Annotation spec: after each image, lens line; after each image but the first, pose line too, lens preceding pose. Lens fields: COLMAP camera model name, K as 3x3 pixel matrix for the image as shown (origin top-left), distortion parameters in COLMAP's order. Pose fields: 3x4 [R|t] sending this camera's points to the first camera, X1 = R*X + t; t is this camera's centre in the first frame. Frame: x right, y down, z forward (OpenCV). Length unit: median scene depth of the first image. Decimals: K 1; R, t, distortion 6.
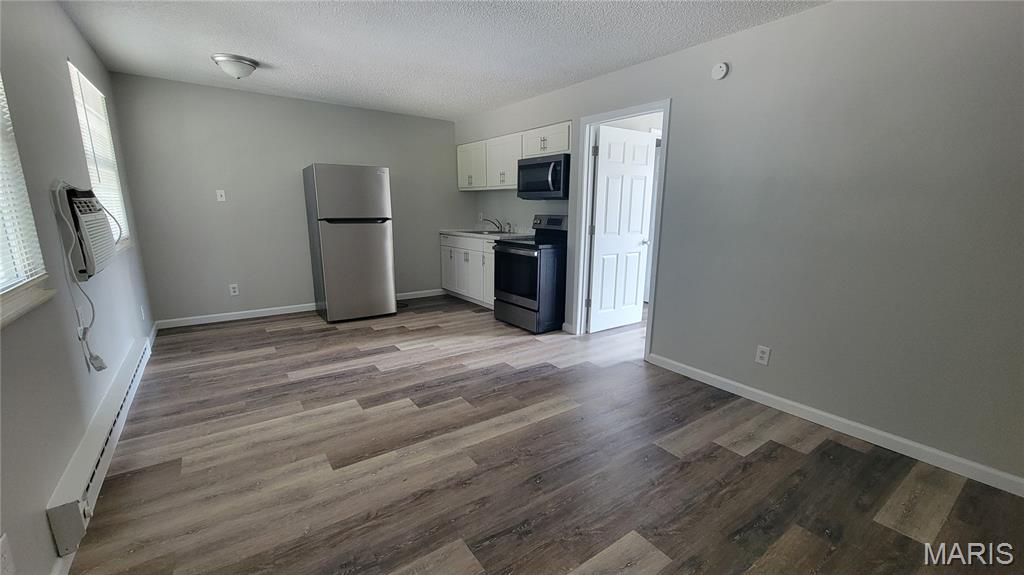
lens RADIAL K [[418.7, 0, 512.0], [0, 418.7, 287.5], [0, 0, 1]] dist [0.000416, -0.000029]
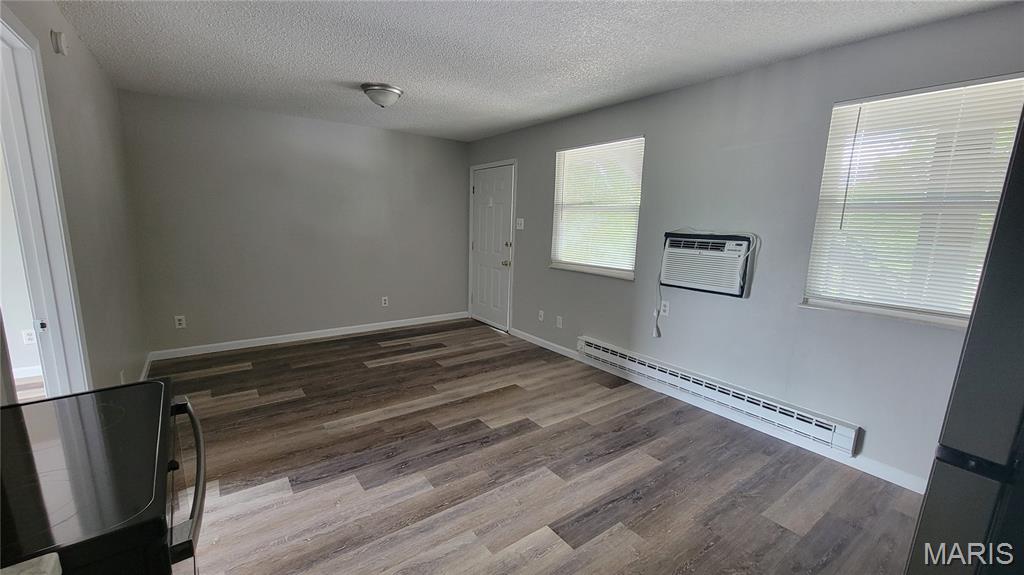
lens RADIAL K [[418.7, 0, 512.0], [0, 418.7, 287.5], [0, 0, 1]] dist [0.000416, -0.000029]
pose [[-0.999187, -0.034149, -0.021437, -0.208806], [-0.039497, 0.935856, 0.350162, -0.324124], [0.008104, 0.350724, -0.936444, 1.453191]]
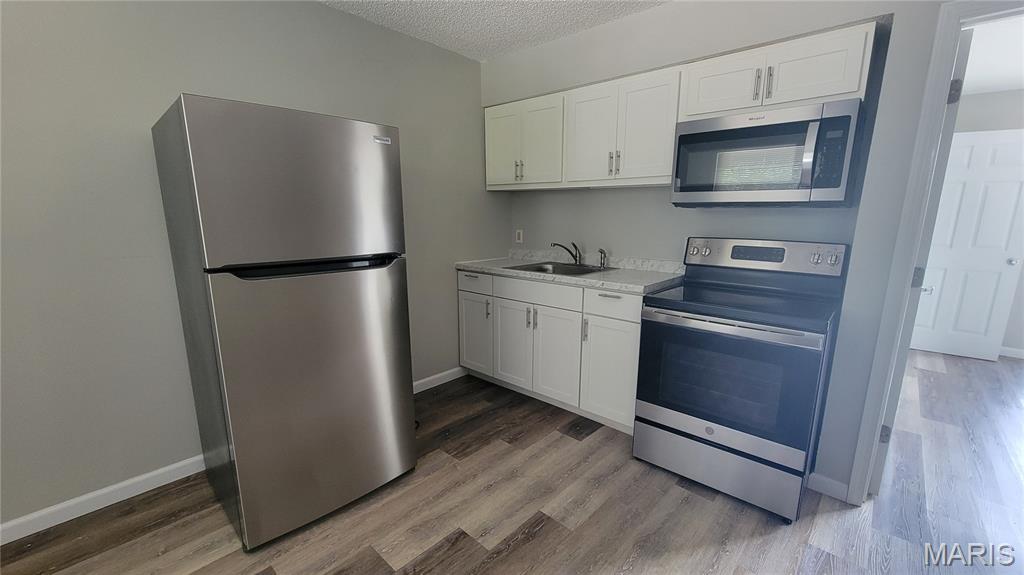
lens RADIAL K [[418.7, 0, 512.0], [0, 418.7, 287.5], [0, 0, 1]] dist [0.000416, -0.000029]
pose [[0.977846, -0.042906, 0.204882, -0.348577], [0.044445, 0.999008, -0.002911, -0.162783], [-0.204553, 0.011953, 0.978782, 0.742607]]
